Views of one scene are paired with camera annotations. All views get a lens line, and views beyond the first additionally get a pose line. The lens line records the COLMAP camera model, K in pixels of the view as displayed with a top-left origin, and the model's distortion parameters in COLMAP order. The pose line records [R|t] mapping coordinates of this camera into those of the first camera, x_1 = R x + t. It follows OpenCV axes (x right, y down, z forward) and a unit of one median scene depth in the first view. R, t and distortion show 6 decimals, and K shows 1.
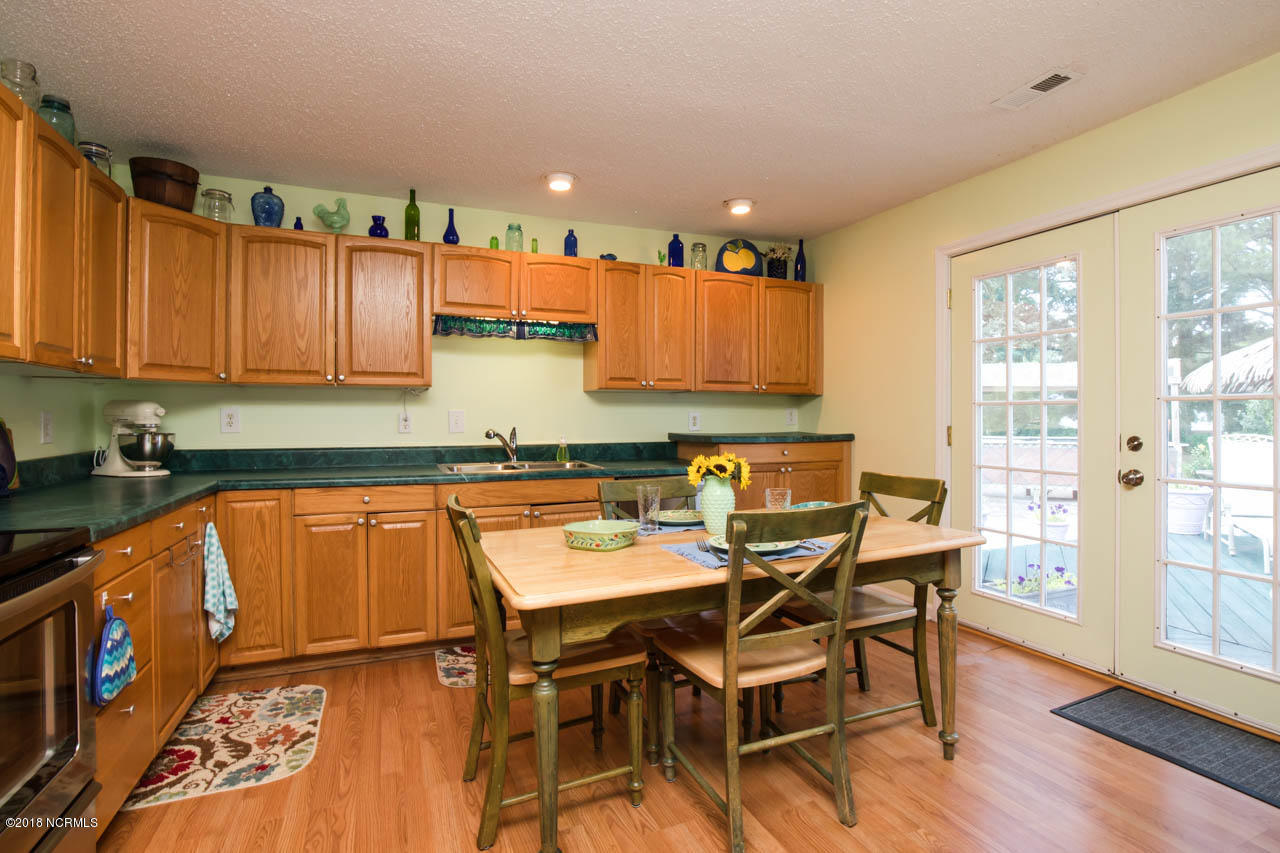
lens RADIAL K [[625.5, 0, 639.8], [0, 625.5, 421.9], [0, 0, 1]] dist [-0.014811, 0.000637]
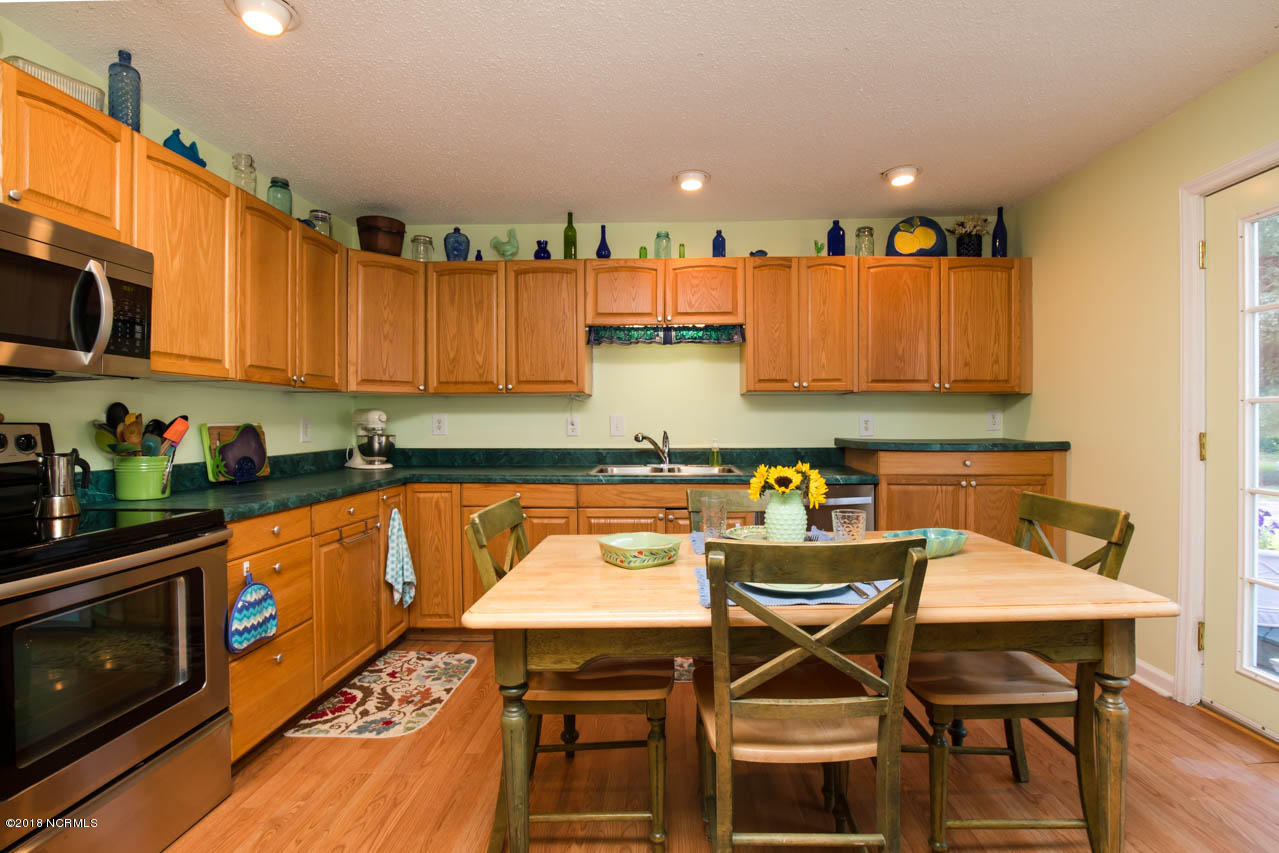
lens RADIAL K [[578.2, 0, 639.5], [0, 578.2, 426.5], [0, 0, 1]] dist [-0.021538, 0.000721]
pose [[0.911958, 0.001234, -0.410283, 0.172737], [-0.000968, 0.999999, 0.000855, 0.000103], [0.410283, -0.000383, 0.911958, 0.141165]]
